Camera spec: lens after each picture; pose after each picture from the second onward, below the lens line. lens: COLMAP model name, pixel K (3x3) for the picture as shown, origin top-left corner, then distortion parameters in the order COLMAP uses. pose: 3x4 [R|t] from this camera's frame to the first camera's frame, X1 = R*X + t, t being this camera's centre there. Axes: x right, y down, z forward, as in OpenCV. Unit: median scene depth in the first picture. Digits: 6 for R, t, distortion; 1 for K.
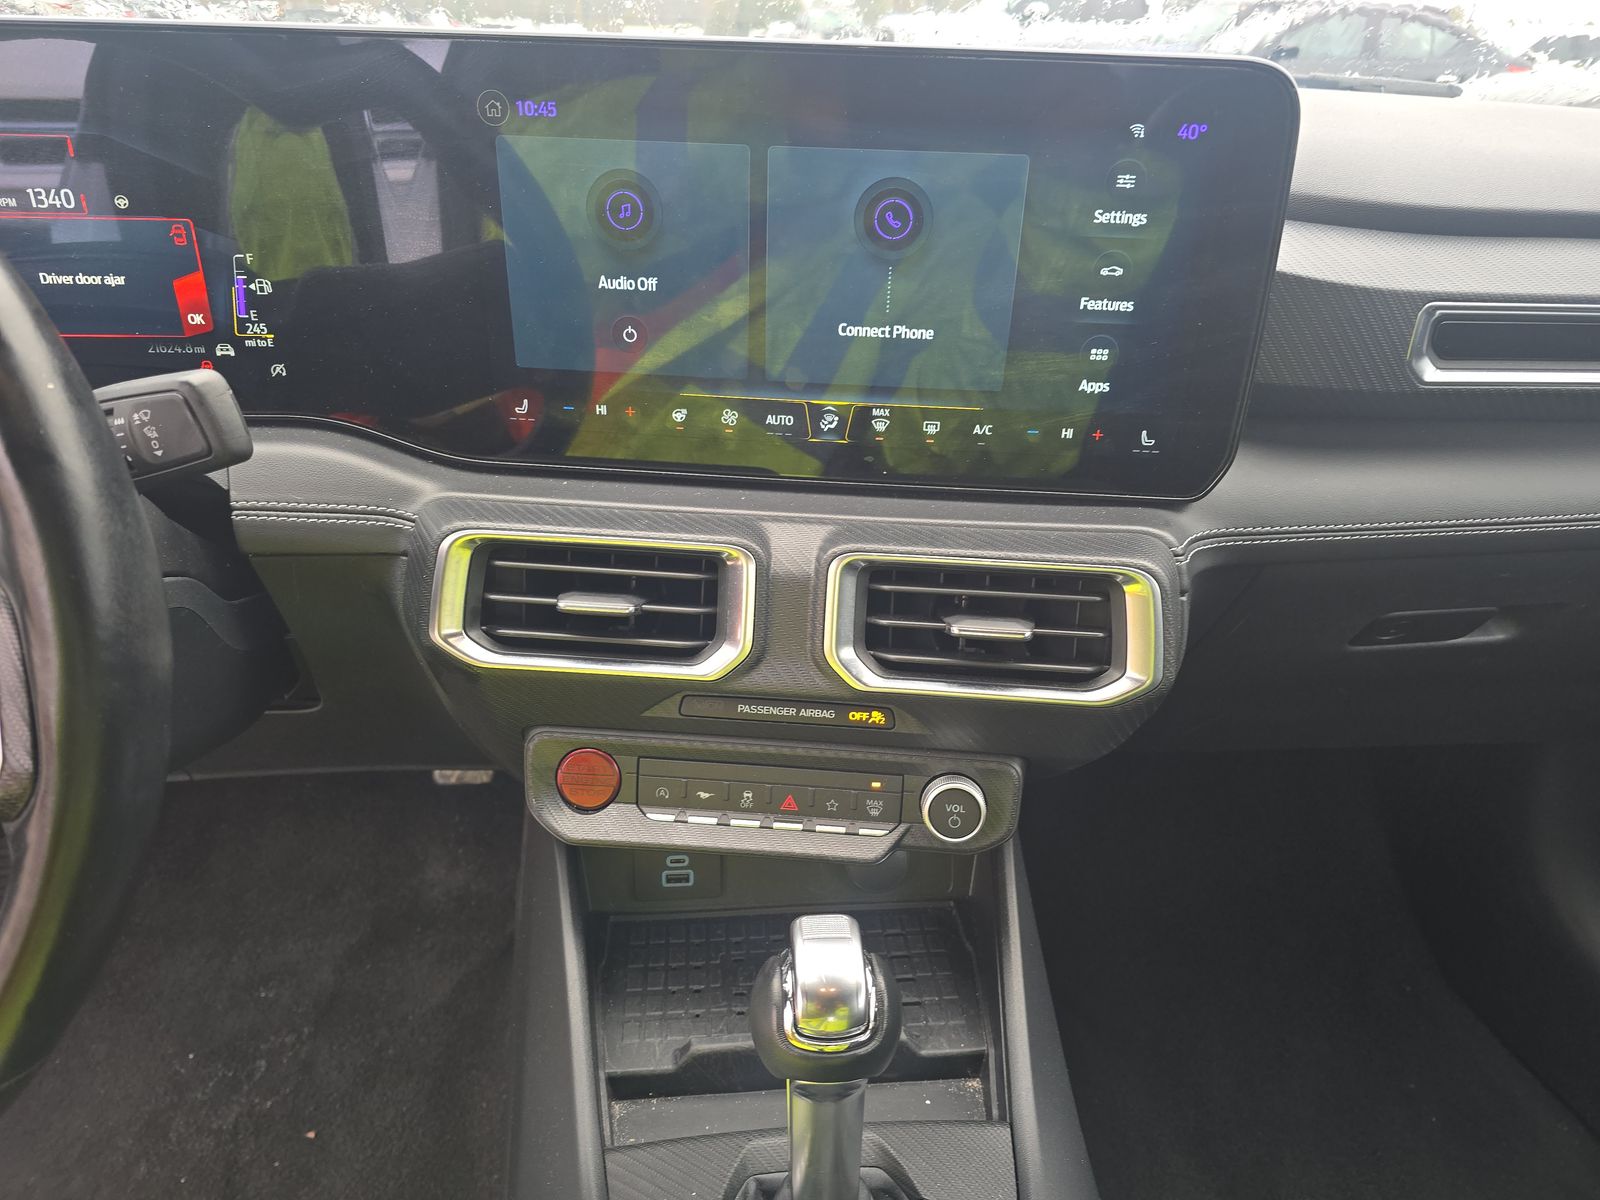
lens RADIAL K [[1057.5, 0, 797.1], [0, 1057.5, 588.8], [0, 0, 1]] dist [0.042214, -0.031261]
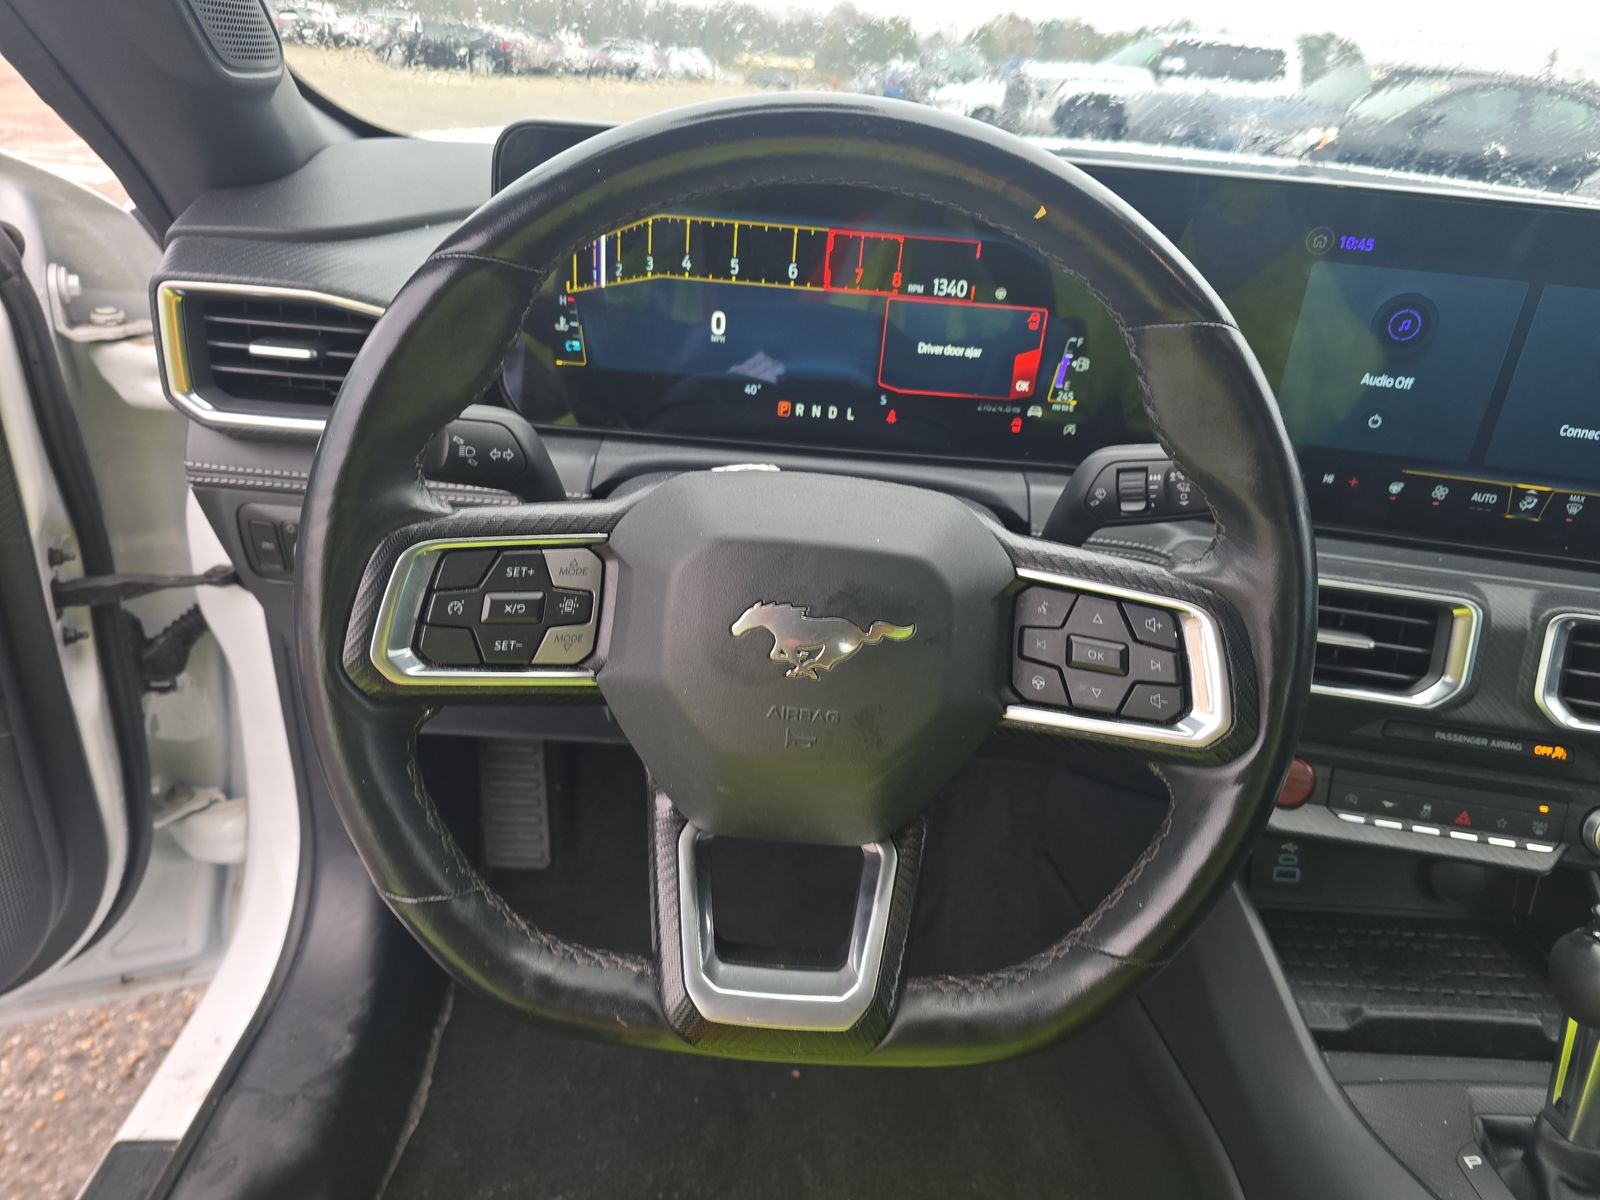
lens RADIAL K [[1064.8, 0, 800.0], [0, 1064.8, 600.0], [0, 0, 1]] dist [0.087768, -0.074677]
pose [[0.995888, 0.082563, -0.037290, -0.747433], [-0.083200, 0.996407, -0.015850, 0.040638], [0.035847, 0.018888, 0.999179, -0.265131]]
